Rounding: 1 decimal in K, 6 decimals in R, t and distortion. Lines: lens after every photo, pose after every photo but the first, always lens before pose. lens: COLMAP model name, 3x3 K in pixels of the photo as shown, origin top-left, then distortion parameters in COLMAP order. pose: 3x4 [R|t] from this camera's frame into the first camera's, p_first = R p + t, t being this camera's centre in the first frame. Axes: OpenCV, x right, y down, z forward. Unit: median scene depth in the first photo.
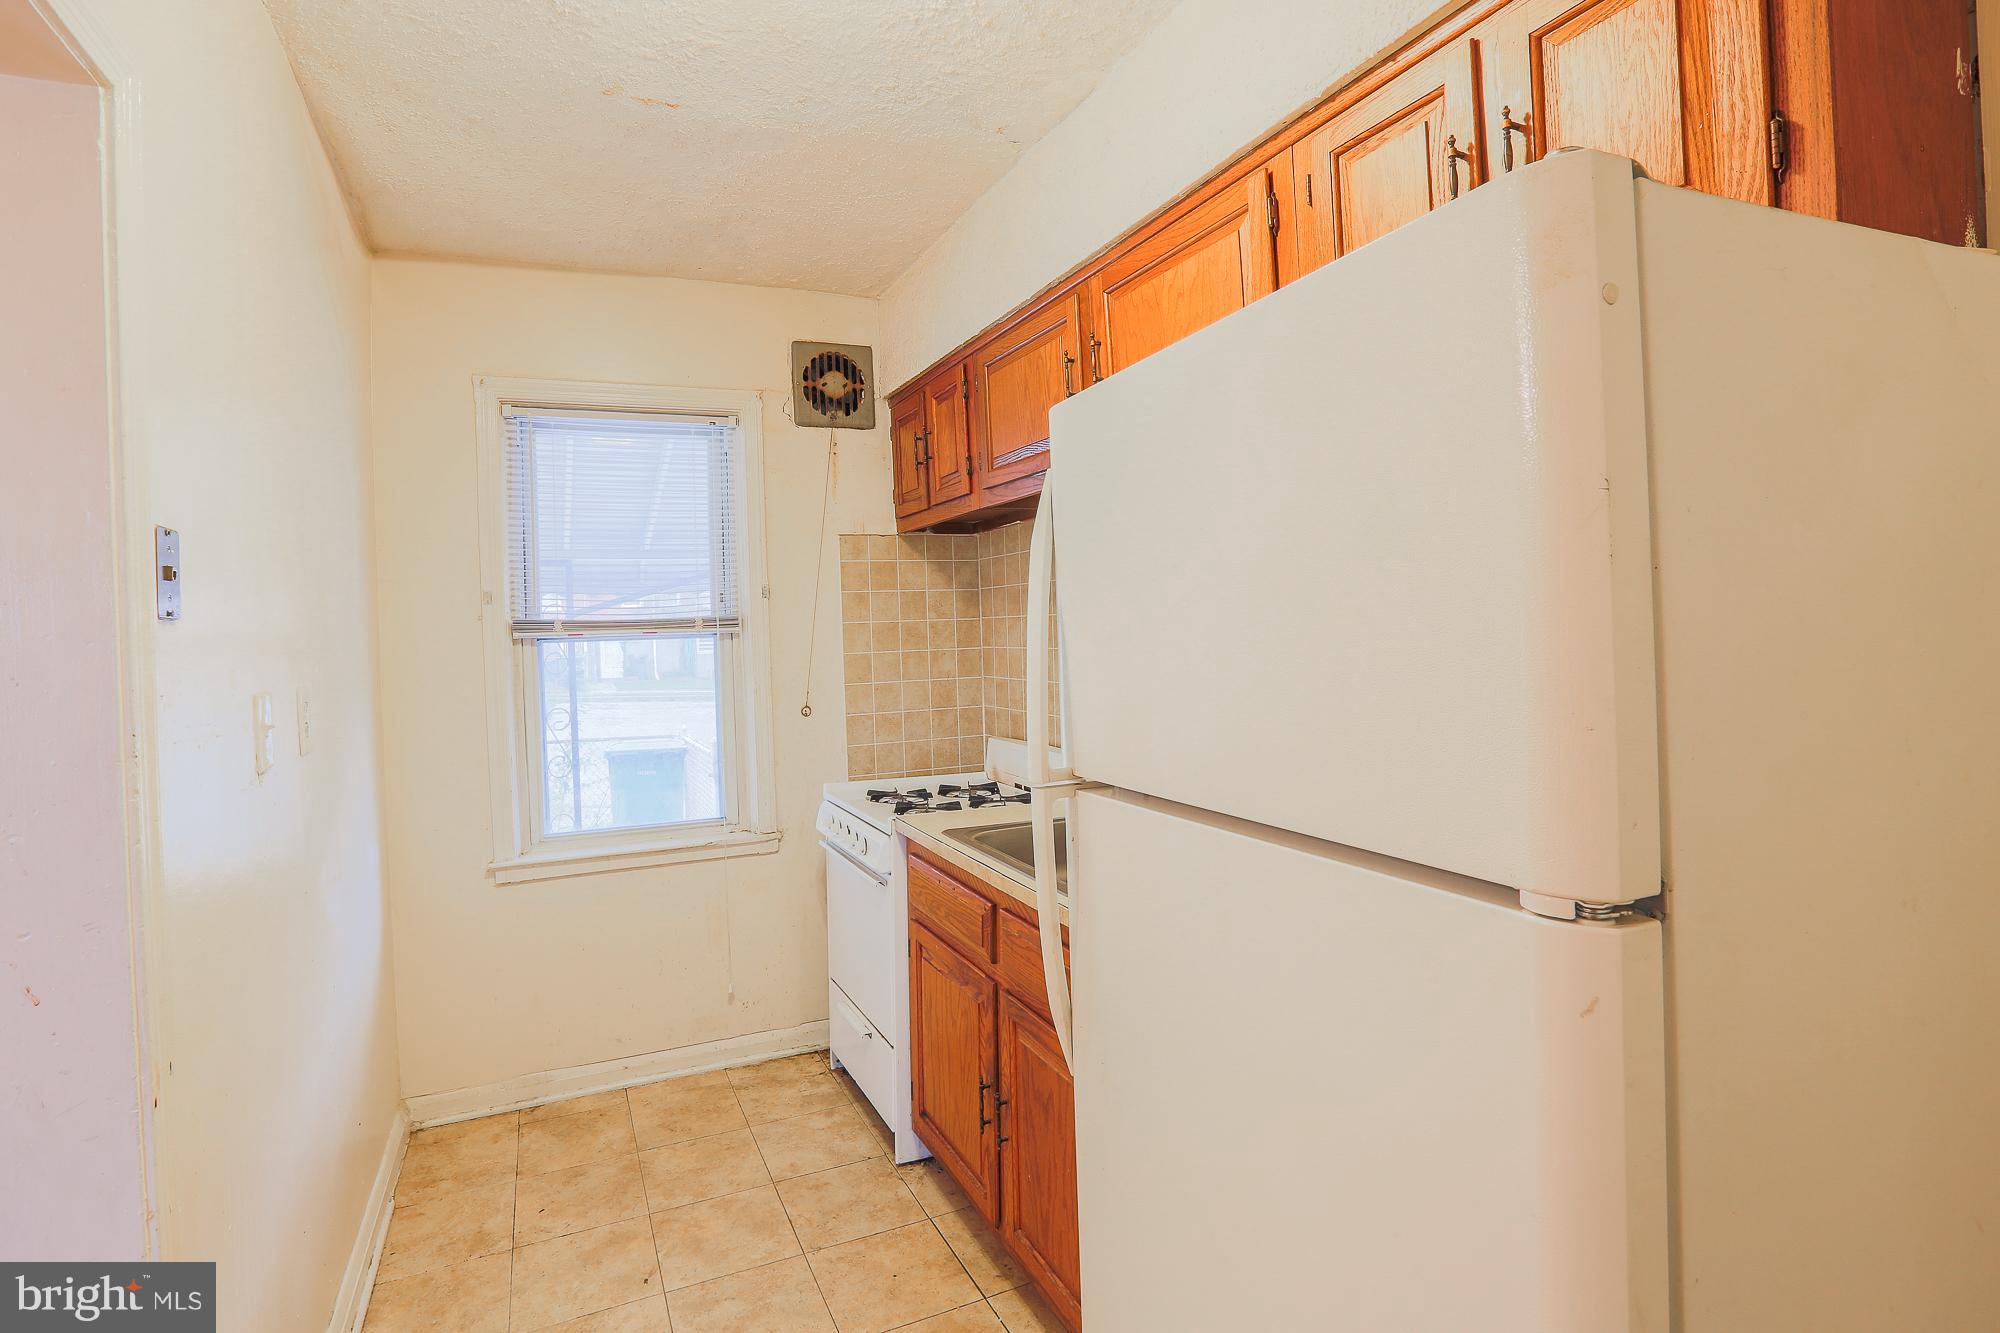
lens RADIAL K [[962.3, 0, 968.9], [0, 962.3, 636.7], [0, 0, 1]] dist [-0.055261, 0.004195]
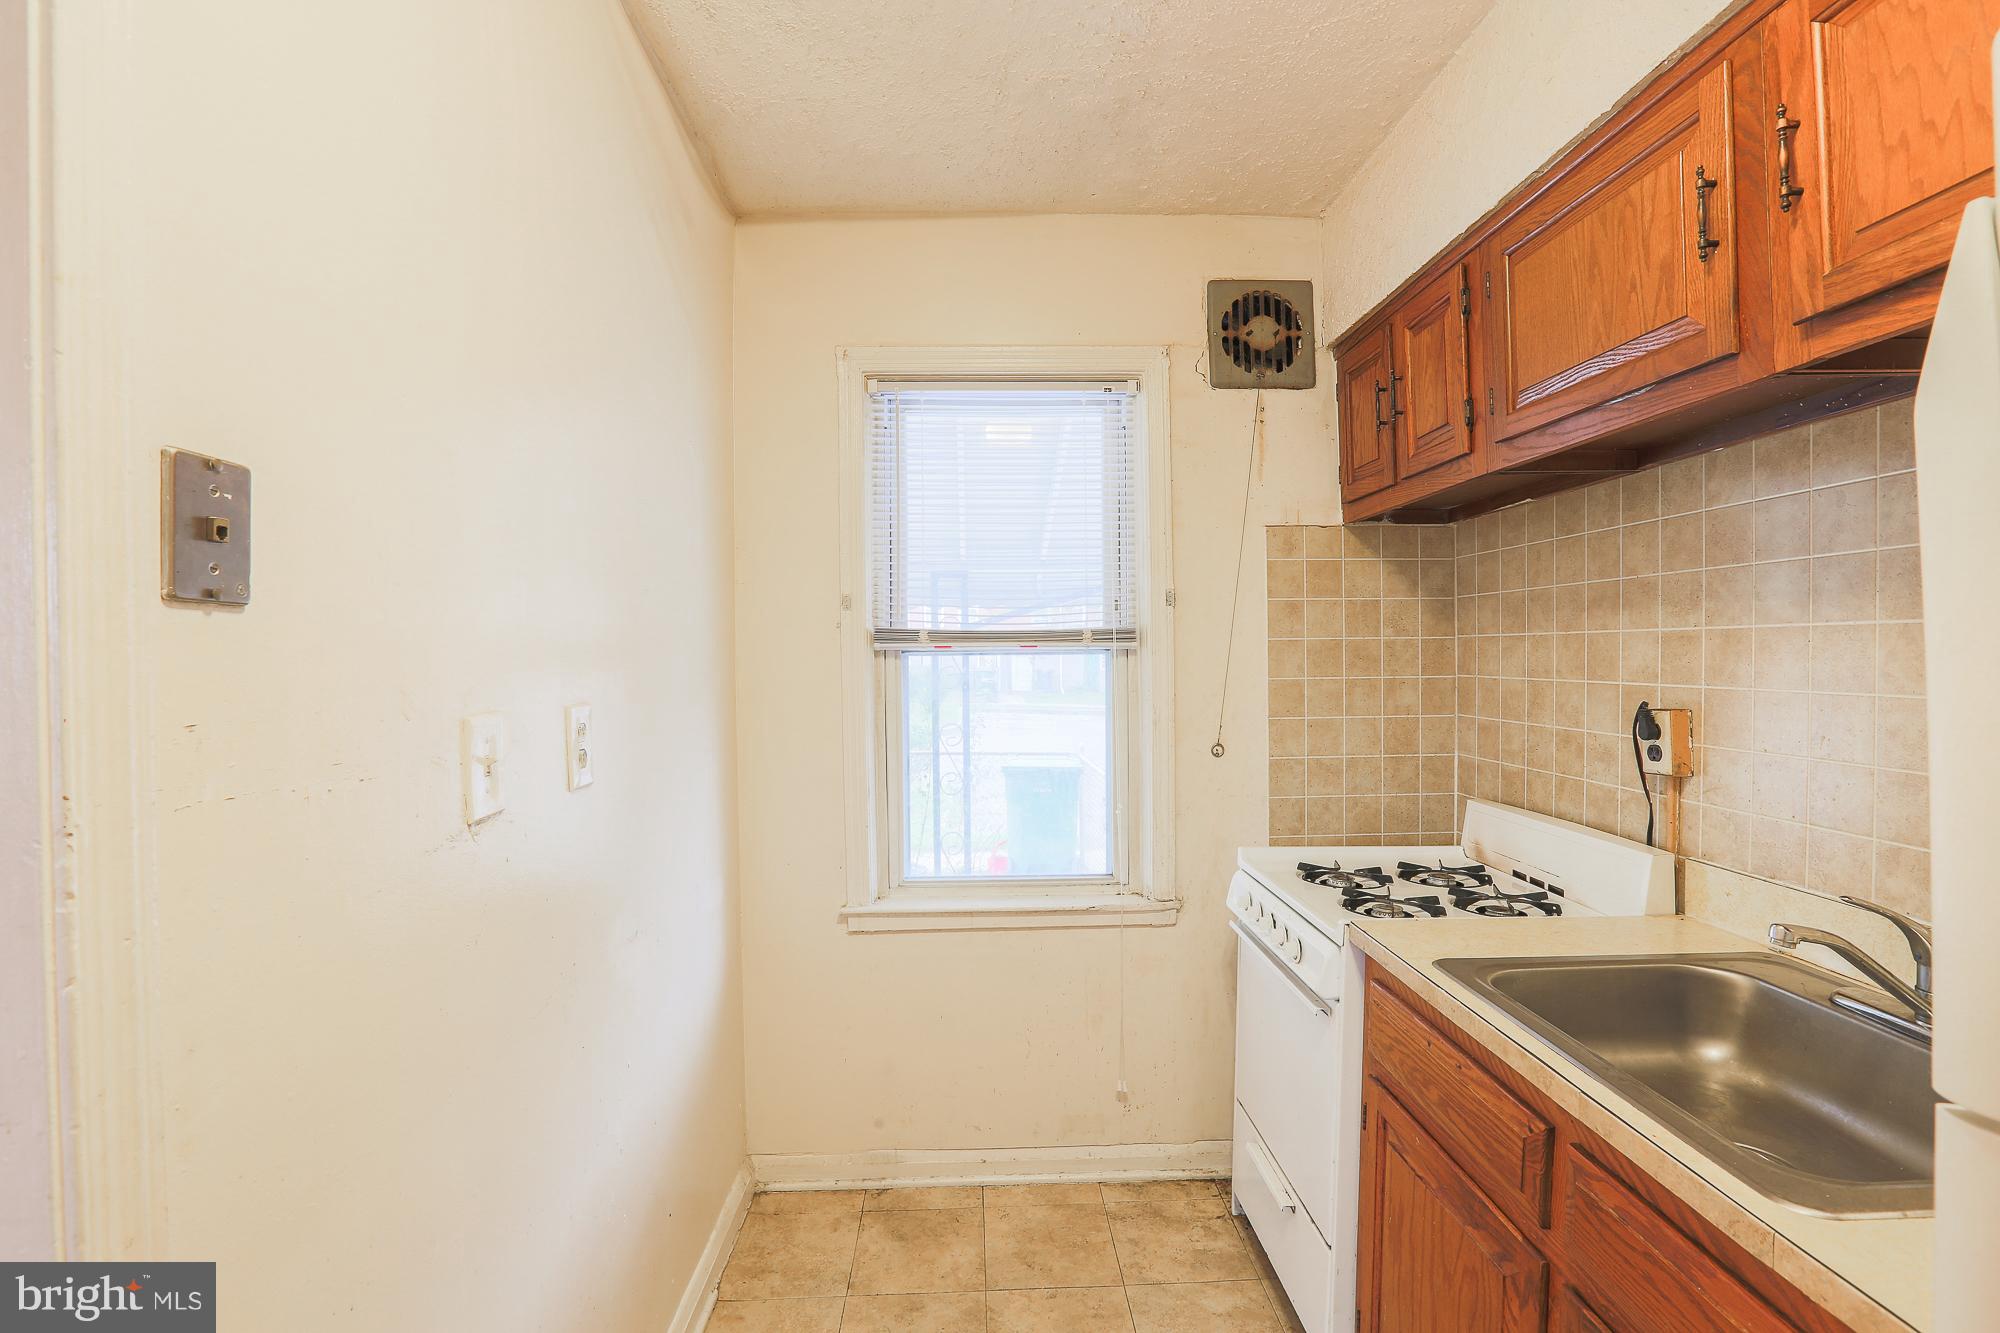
lens RADIAL K [[920.9, 0, 989.5], [0, 920.9, 667.0], [0, 0, 1]] dist [-0.041369, 0.012615]
pose [[0.921930, 0.027804, -0.386358, -0.058038], [-0.022919, 0.999589, 0.017243, 0.000568], [0.386678, -0.007042, 0.922188, 0.260623]]
